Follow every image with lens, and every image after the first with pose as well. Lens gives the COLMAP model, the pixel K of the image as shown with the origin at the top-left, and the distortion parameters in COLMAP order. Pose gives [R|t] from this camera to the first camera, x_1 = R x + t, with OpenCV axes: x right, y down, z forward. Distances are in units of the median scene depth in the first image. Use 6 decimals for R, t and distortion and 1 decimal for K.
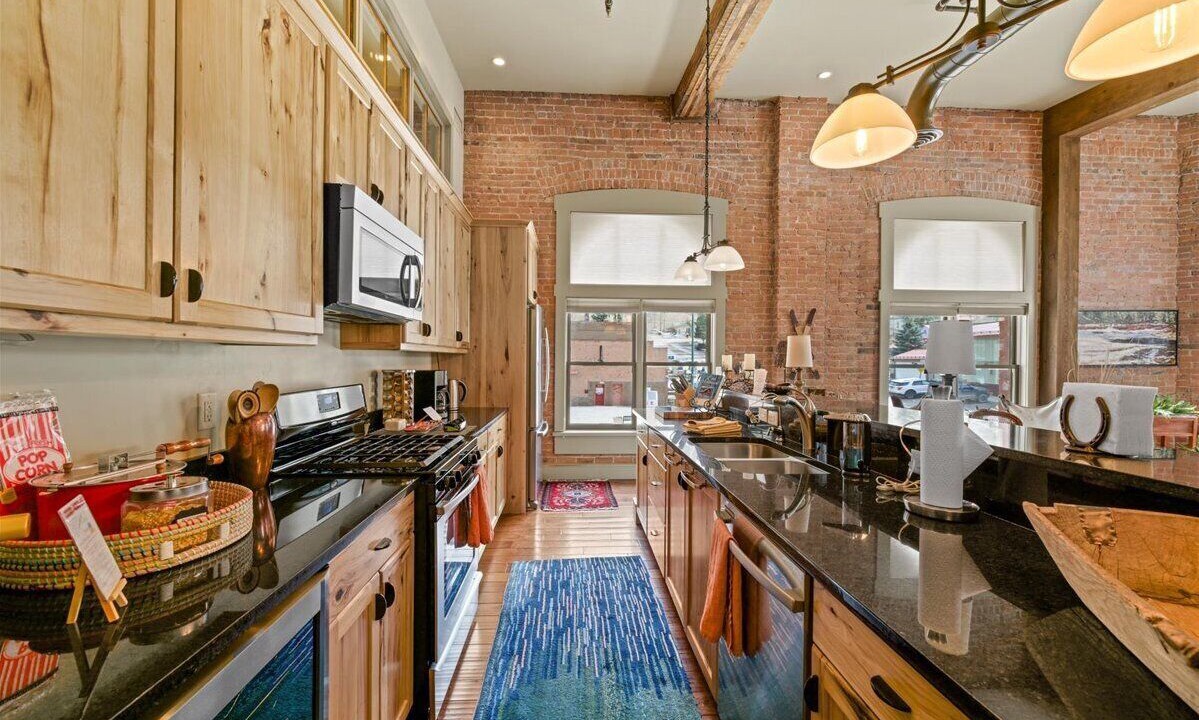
lens RADIAL K [[463.3, 0, 594.5], [0, 463.3, 361.2], [0, 0, 1]] dist [-0.003215, 0.000100]
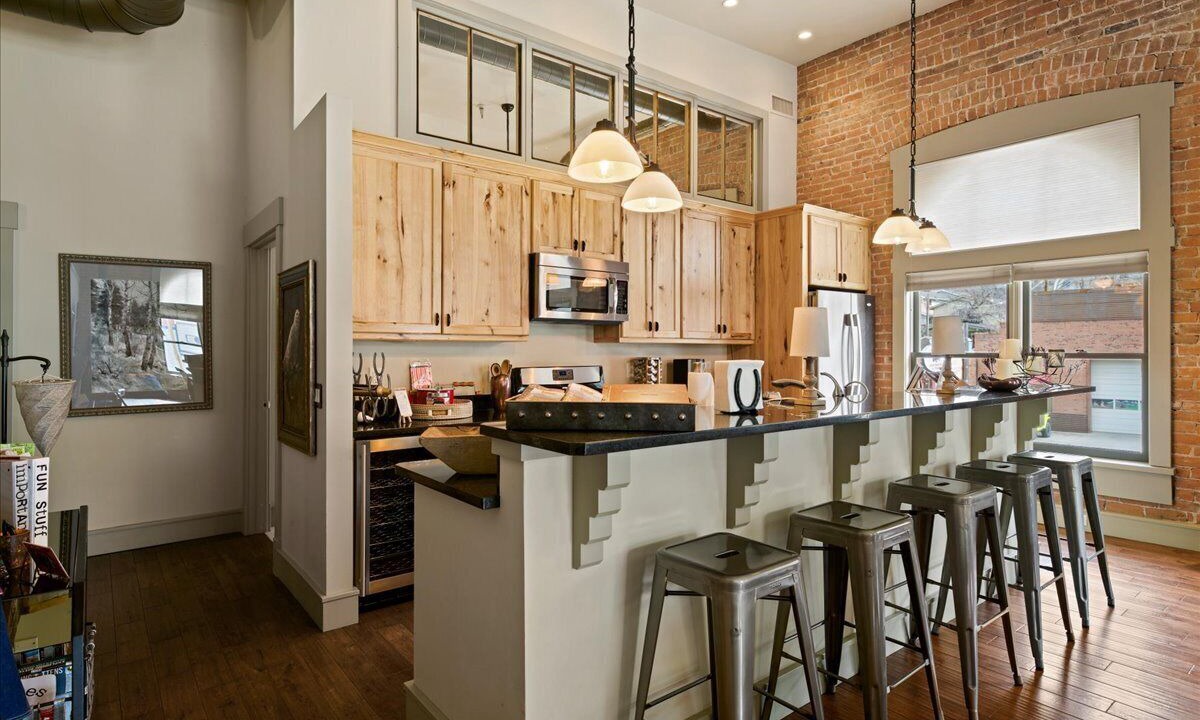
lens RADIAL K [[645.6, 0, 599.5], [0, 645.6, 345.1], [0, 0, 1]] dist [0.006561, -0.000129]
pose [[0.580606, -0.014690, -0.814052, 0.696869], [-0.001096, 0.999822, -0.018825, 0.012791], [0.814184, 0.011822, 0.580487, -0.115436]]
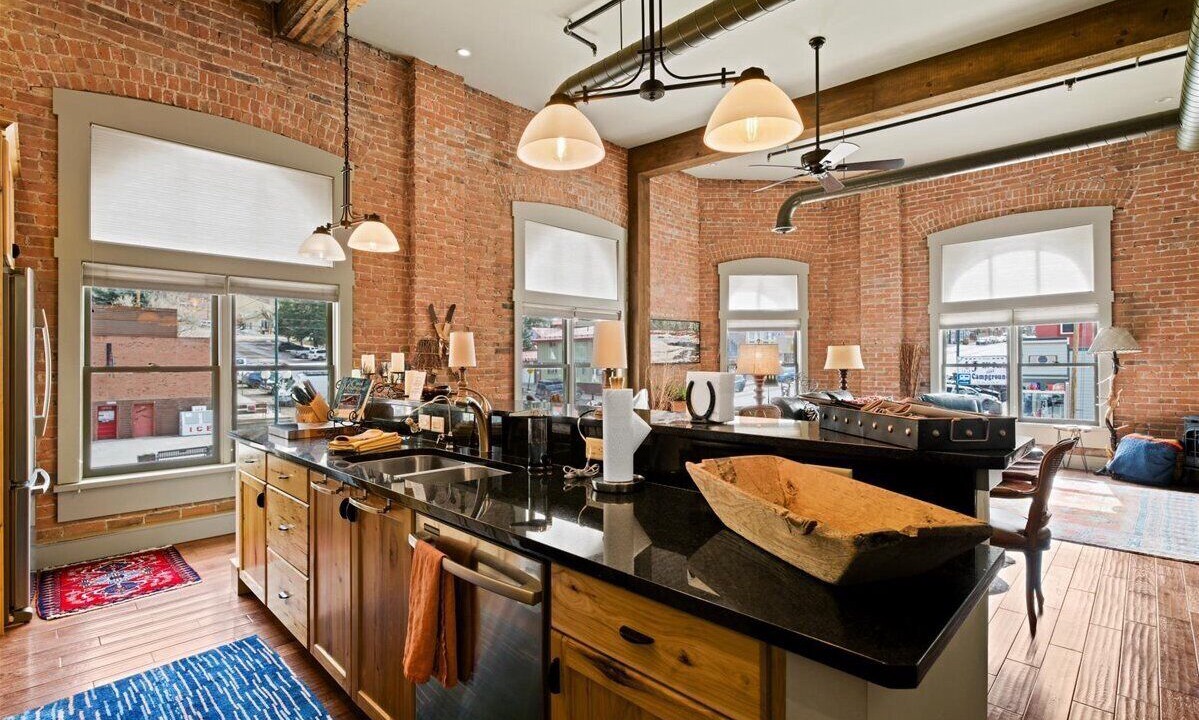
lens RADIAL K [[556.3, 0, 598.4], [0, 556.3, 360.6], [0, 0, 1]] dist [0.002629, -0.001551]
pose [[0.737749, -0.007709, 0.675031, -0.070553], [0.013185, 0.999909, -0.002990, 0.005165], [-0.674946, 0.011106, 0.737784, 0.003326]]
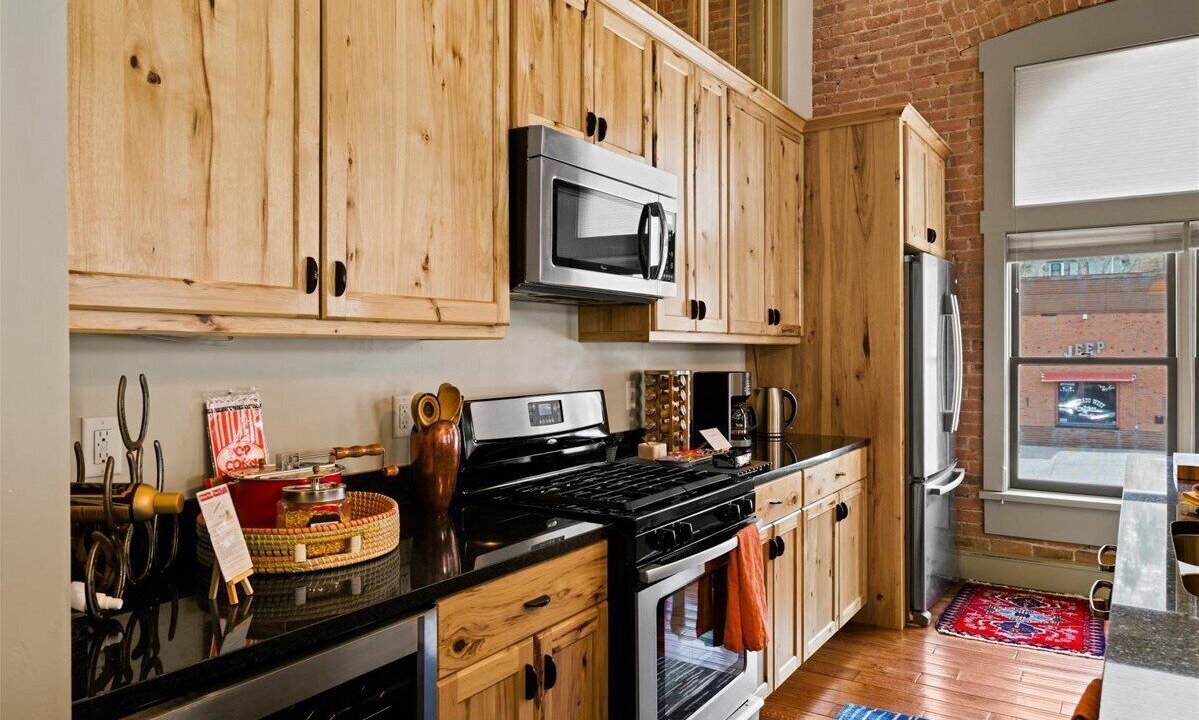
lens RADIAL K [[803.5, 0, 593.4], [0, 803.5, 349.4], [0, 0, 1]] dist [0.002056, -0.001302]
pose [[0.800297, -0.010389, -0.599514, 0.136764], [0.004684, 0.999928, -0.011075, 0.000075], [0.599586, 0.006055, 0.800287, 0.002158]]
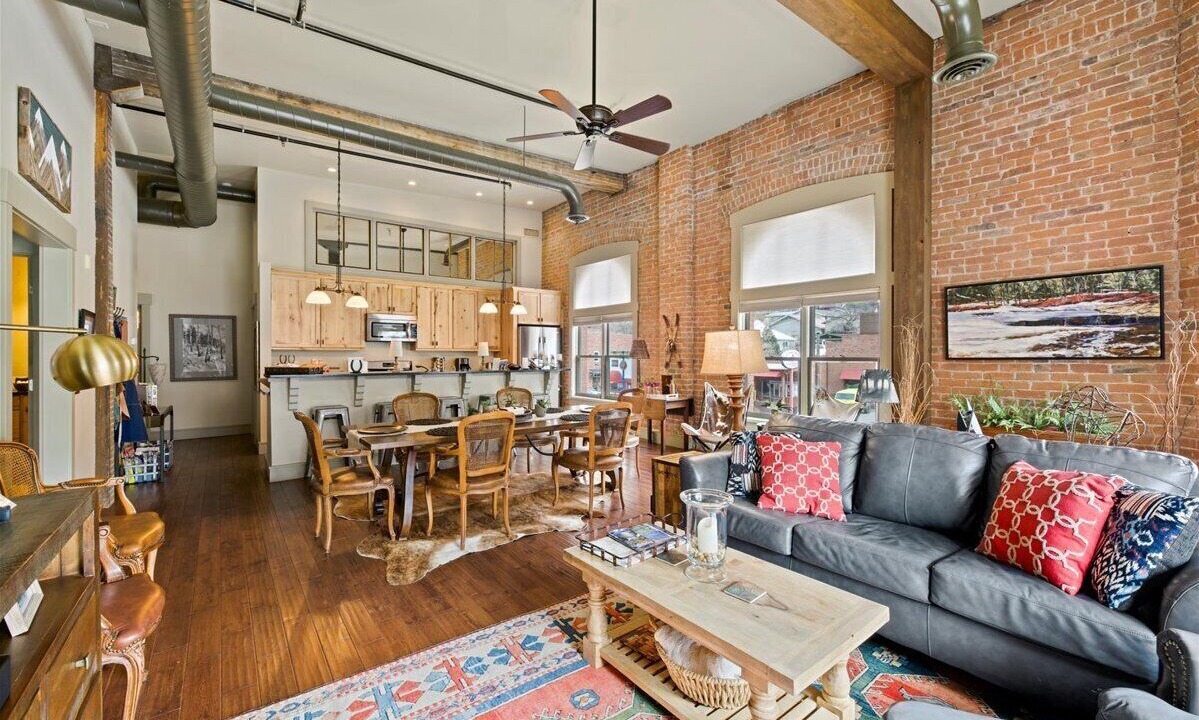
lens RADIAL K [[483.9, 0, 597.9], [0, 483.9, 355.8], [0, 0, 1]] dist [-0.001455, -0.000010]
pose [[0.575143, -0.002337, -0.818049, 1.854028], [-0.002873, 0.999984, -0.004877, 0.014619], [0.818048, 0.005155, 0.575127, 0.063905]]
